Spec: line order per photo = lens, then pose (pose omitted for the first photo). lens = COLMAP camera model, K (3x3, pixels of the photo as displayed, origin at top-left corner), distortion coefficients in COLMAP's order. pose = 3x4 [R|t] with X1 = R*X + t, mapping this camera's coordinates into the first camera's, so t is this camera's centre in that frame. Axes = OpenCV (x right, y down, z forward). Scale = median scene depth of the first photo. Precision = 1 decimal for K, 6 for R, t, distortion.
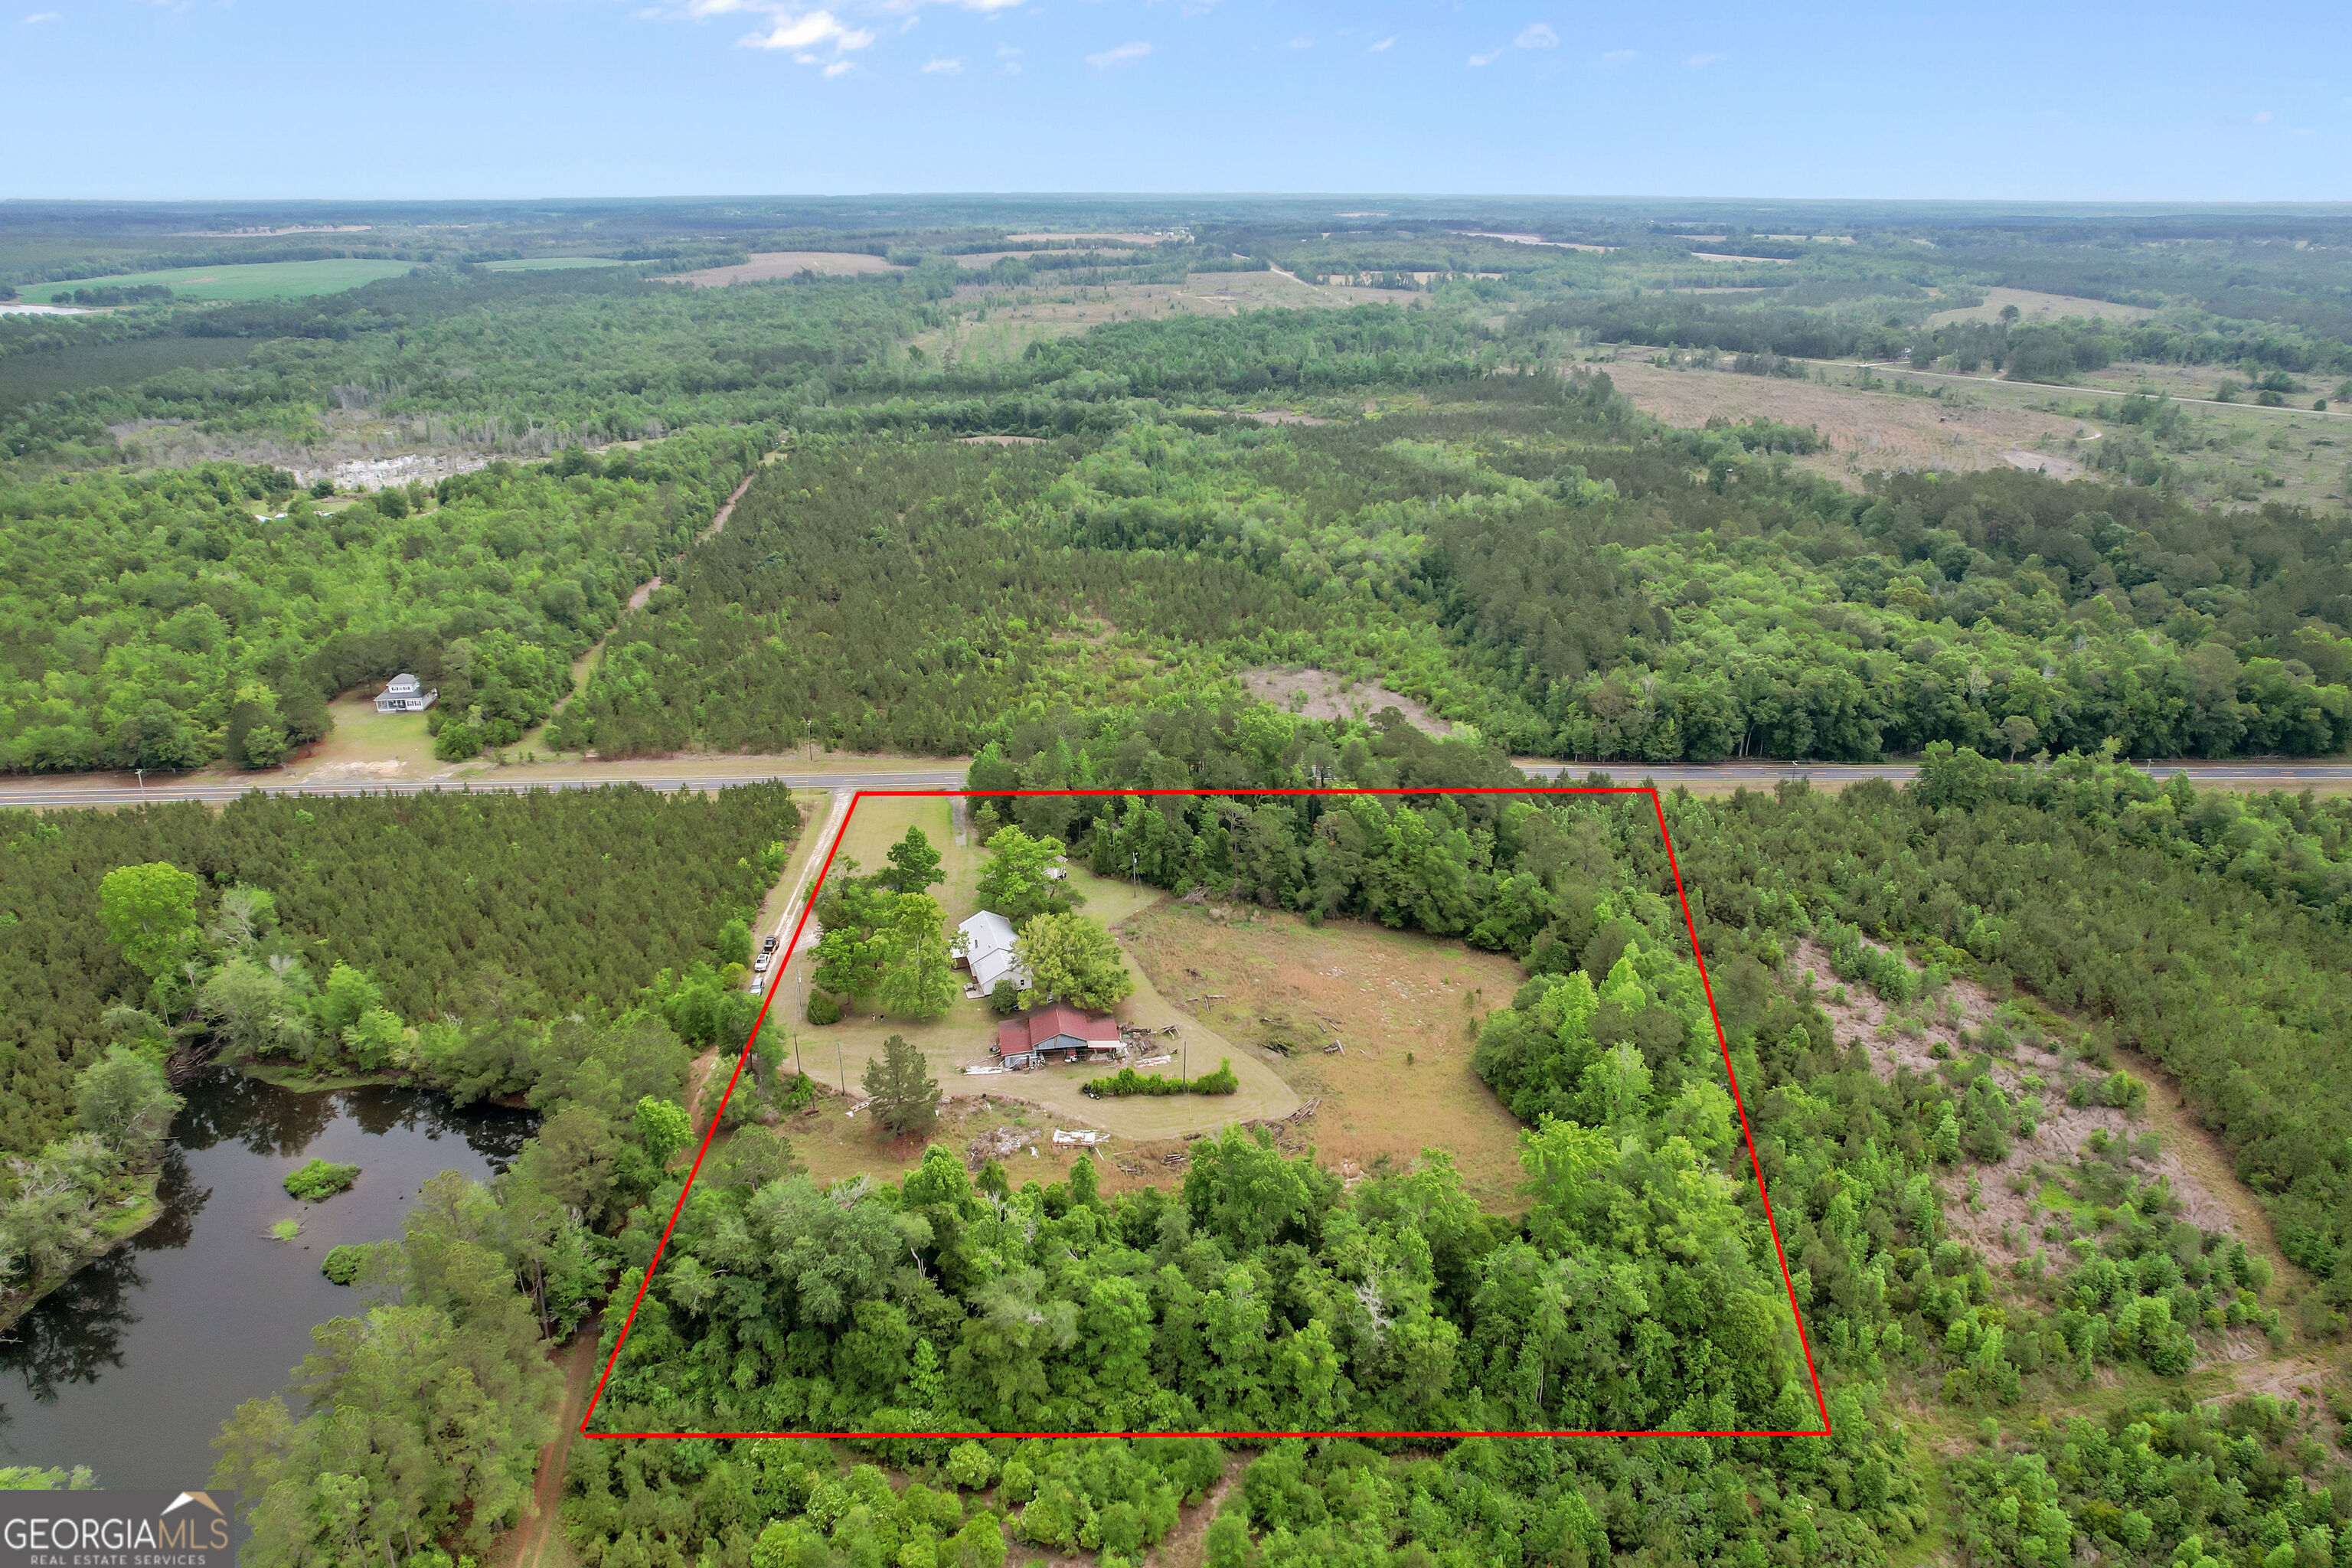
lens RADIAL K [[1533.0, 0, 1180.0], [0, 1533.0, 747.5], [0, 0, 1]] dist [-0.081195, 0.085019]
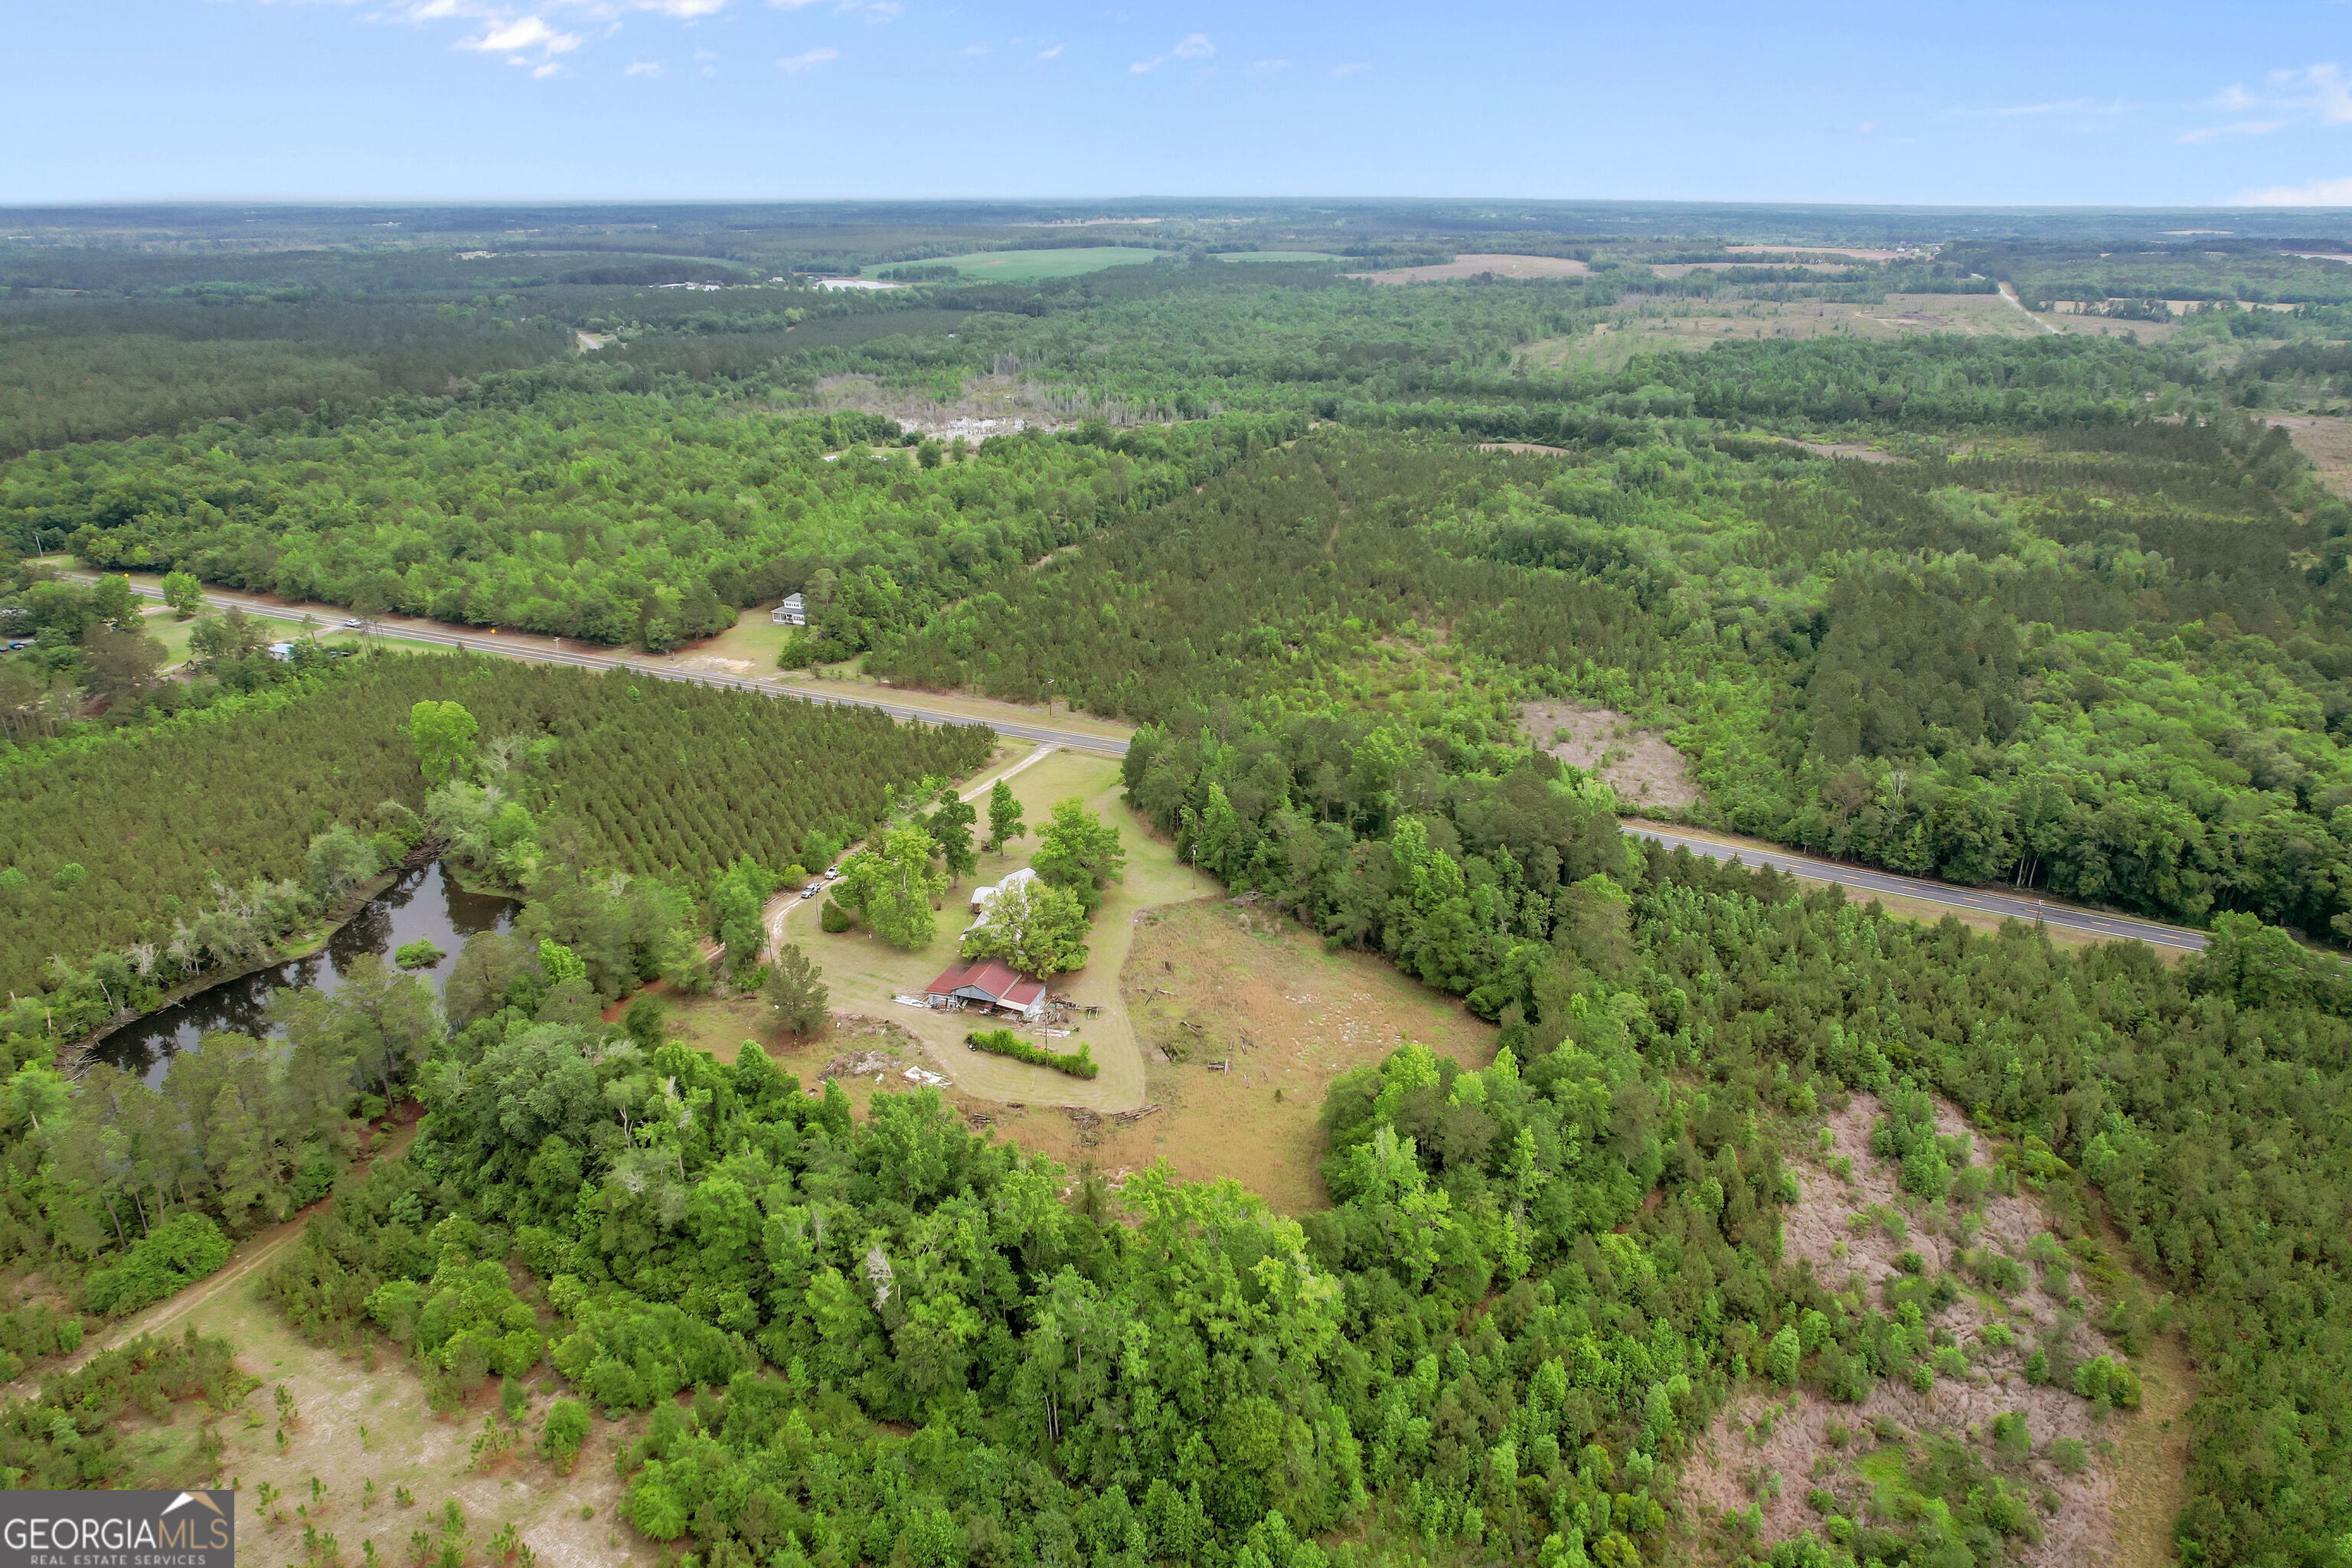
lens RADIAL K [[1550.4, 0, 1383.2], [0, 1550.4, 780.6], [0, 0, 1]] dist [-0.098145, 0.164038]
pose [[0.893054, 0.168444, -0.417230, 0.408465], [-0.164014, 0.985350, 0.046742, -0.033859], [0.418991, 0.026688, 0.907598, 0.097128]]
